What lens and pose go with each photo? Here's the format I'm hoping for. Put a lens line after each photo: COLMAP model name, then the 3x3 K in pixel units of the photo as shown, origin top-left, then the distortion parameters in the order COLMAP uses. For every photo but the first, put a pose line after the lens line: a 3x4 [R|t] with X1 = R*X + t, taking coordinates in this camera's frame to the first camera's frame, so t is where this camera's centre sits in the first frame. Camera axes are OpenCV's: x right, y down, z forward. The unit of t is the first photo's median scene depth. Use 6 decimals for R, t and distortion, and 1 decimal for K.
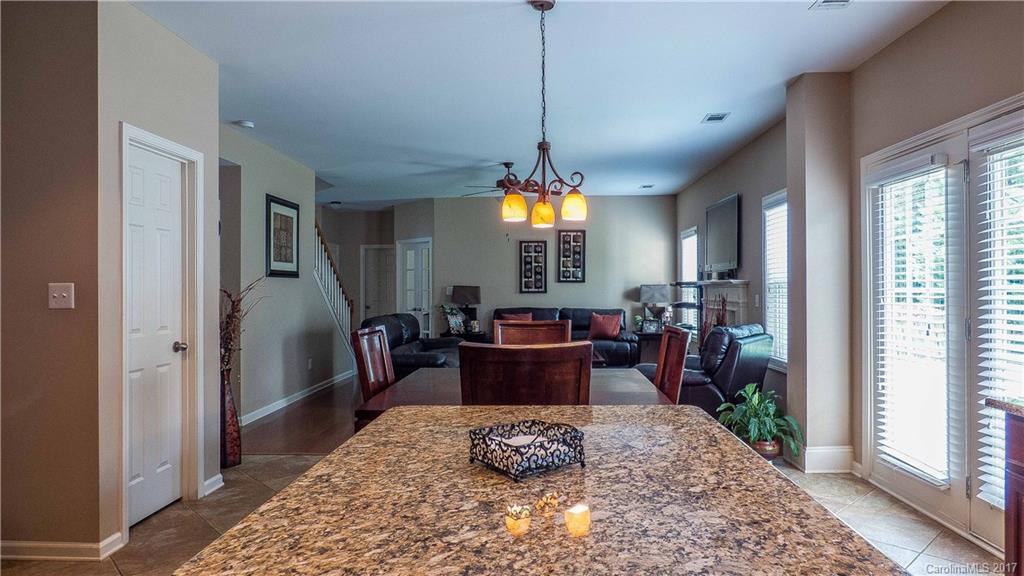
lens RADIAL K [[619.6, 0, 509.2], [0, 619.6, 286.8], [0, 0, 1]] dist [-0.039998, 0.034132]
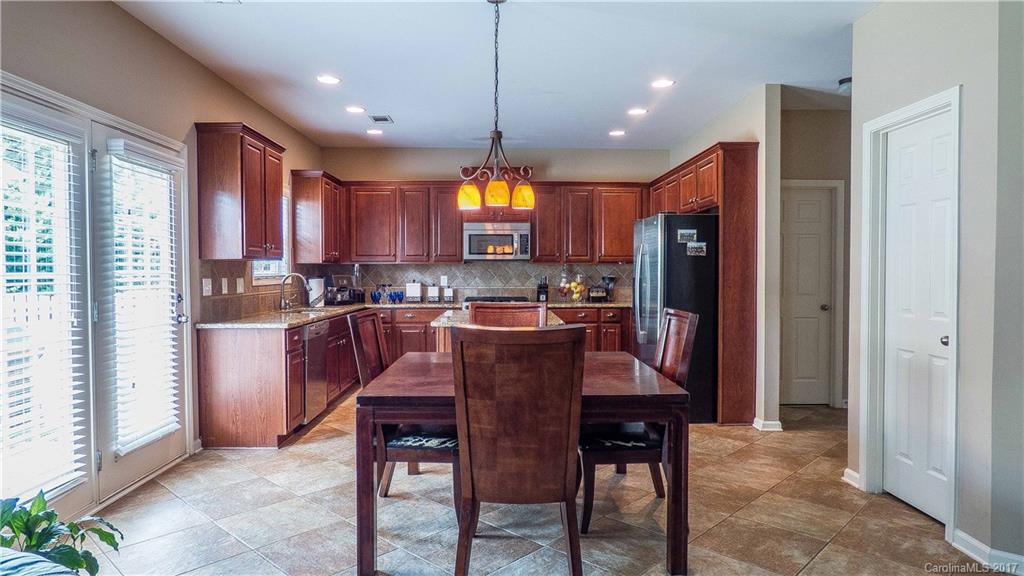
lens RADIAL K [[619.6, 0, 509.6], [0, 619.6, 286.6], [0, 0, 1]] dist [-0.039998, 0.034132]
pose [[-0.997407, 0.007906, -0.071527, 0.040343], [0.006406, 0.999755, 0.021180, 0.002530], [0.071677, 0.020667, -0.997214, 0.726164]]
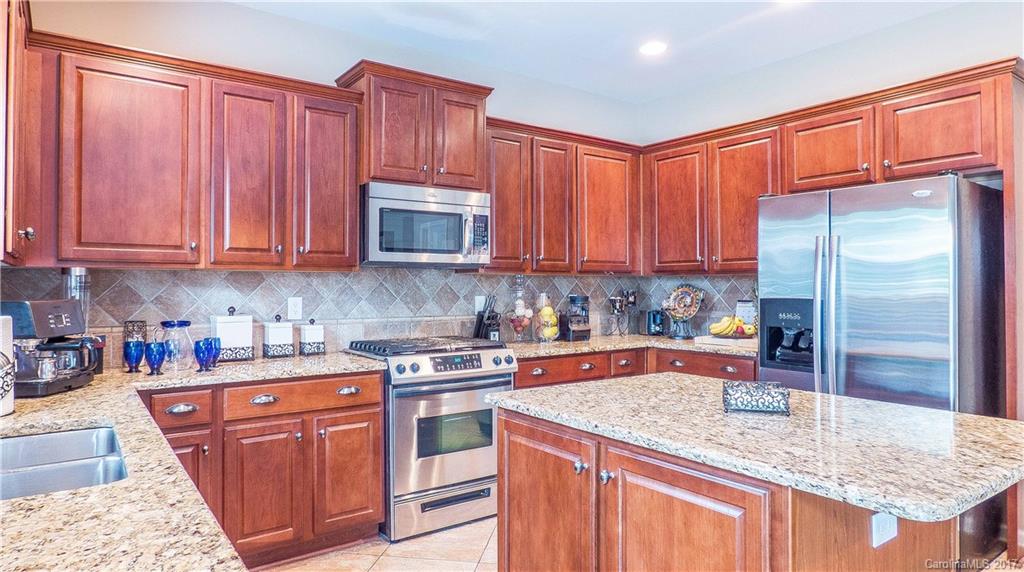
lens RADIAL K [[619.6, 0, 516.1], [0, 619.6, 278.7], [0, 0, 1]] dist [-0.039998, 0.034132]
pose [[-0.781210, -0.001502, -0.624266, 0.202120], [0.006030, 0.999932, -0.009953, -0.001764], [0.624239, -0.011540, -0.781148, 0.259818]]
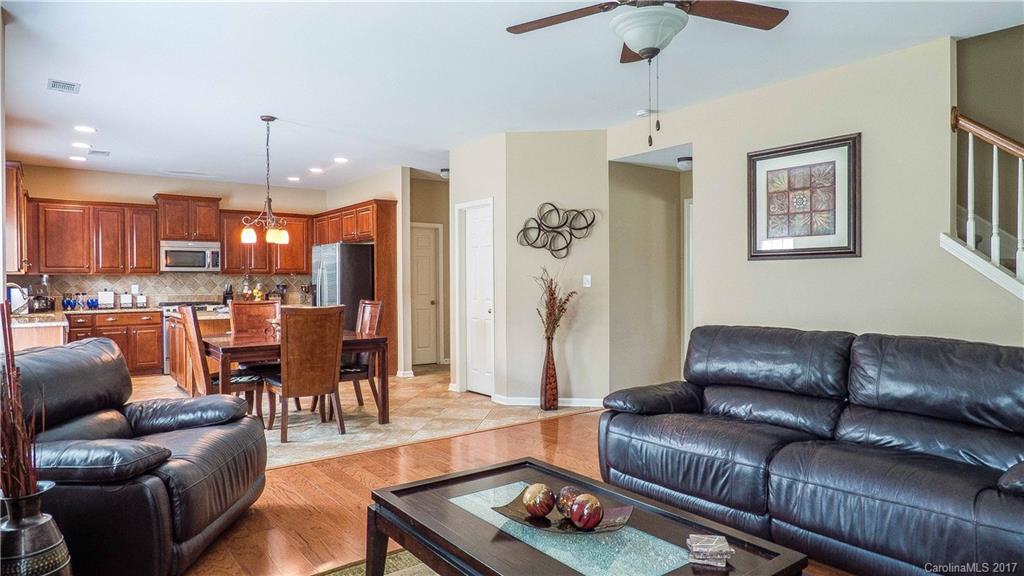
lens RADIAL K [[619.6, 0, 517.0], [0, 619.6, 281.9], [0, 0, 1]] dist [-0.039998, 0.034132]
pose [[-0.761545, 0.010996, -0.648019, 0.236759], [0.011148, 0.999930, 0.003867, 0.003037], [0.648016, -0.004279, -0.761614, 0.998573]]
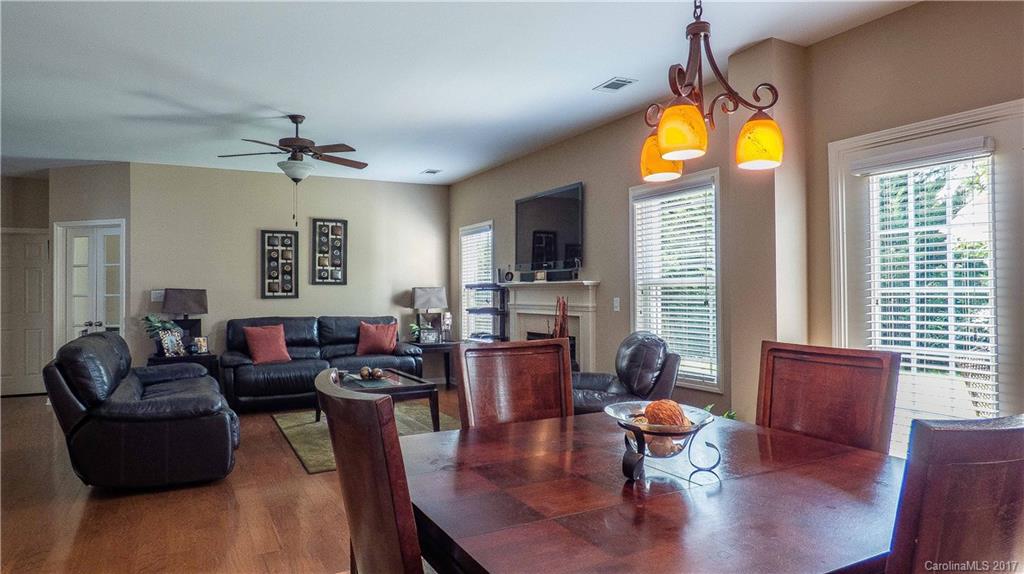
lens RADIAL K [[619.6, 0, 502.3], [0, 619.6, 283.6], [0, 0, 1]] dist [-0.039998, 0.034132]
pose [[0.855476, 0.003756, 0.517829, -0.136062], [0.002808, 0.999925, -0.011893, 0.002005], [-0.517835, 0.011629, 0.855401, 0.222448]]
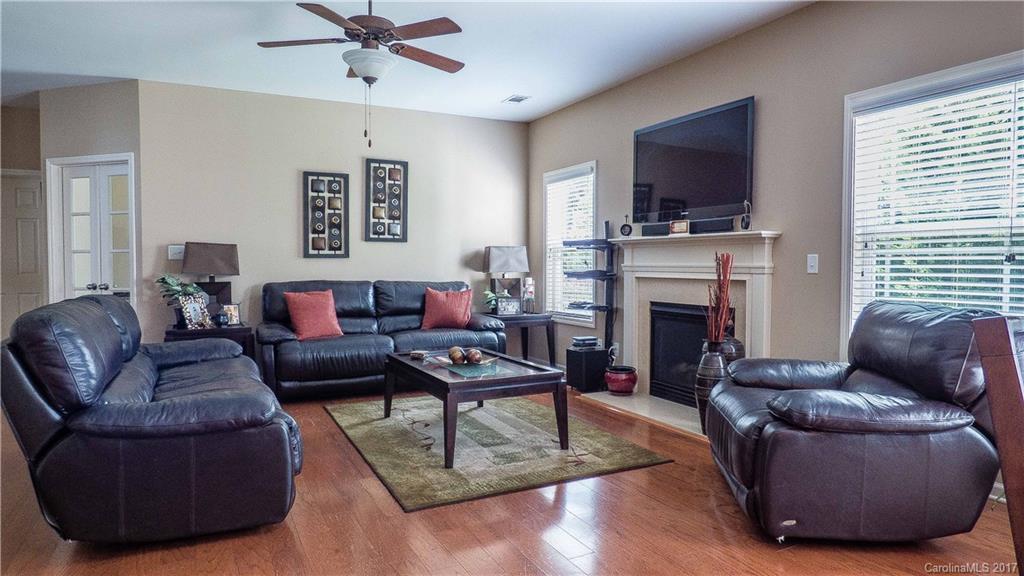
lens RADIAL K [[619.6, 0, 501.8], [0, 619.6, 286.5], [0, 0, 1]] dist [-0.039998, 0.034132]
pose [[0.869418, -0.013755, 0.493885, -0.127703], [-0.005549, 0.999278, 0.037599, 0.016505], [-0.494045, -0.035429, 0.868714, 0.418641]]
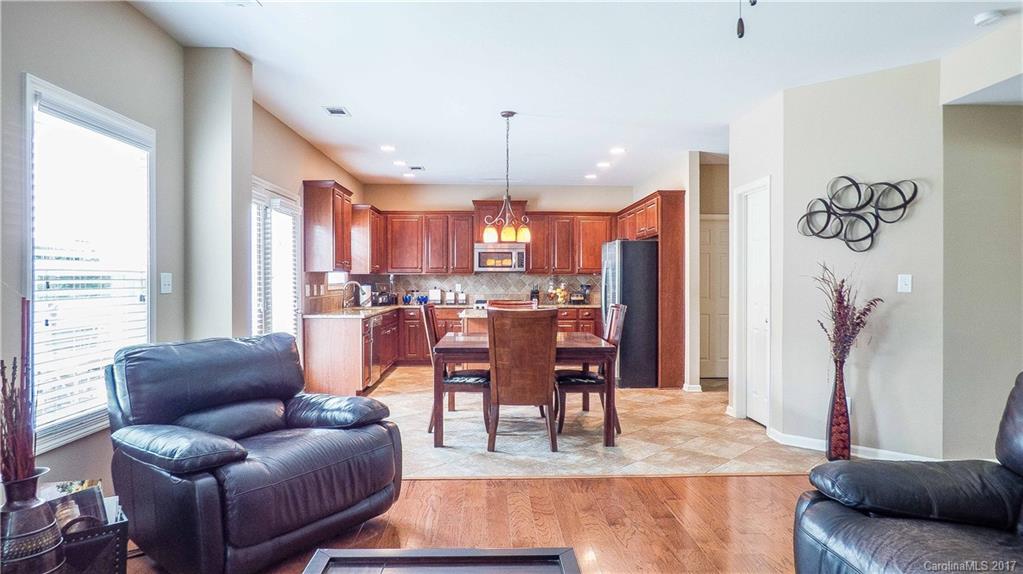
lens RADIAL K [[619.0, 0, 510.4], [0, 619.0, 280.1], [0, 0, 1]] dist [-0.039998, 0.034132]
pose [[-0.996284, 0.004416, -0.086016, 0.071558], [0.004770, 0.999981, -0.003903, 0.003362], [0.085997, -0.004299, -0.996286, 0.968939]]
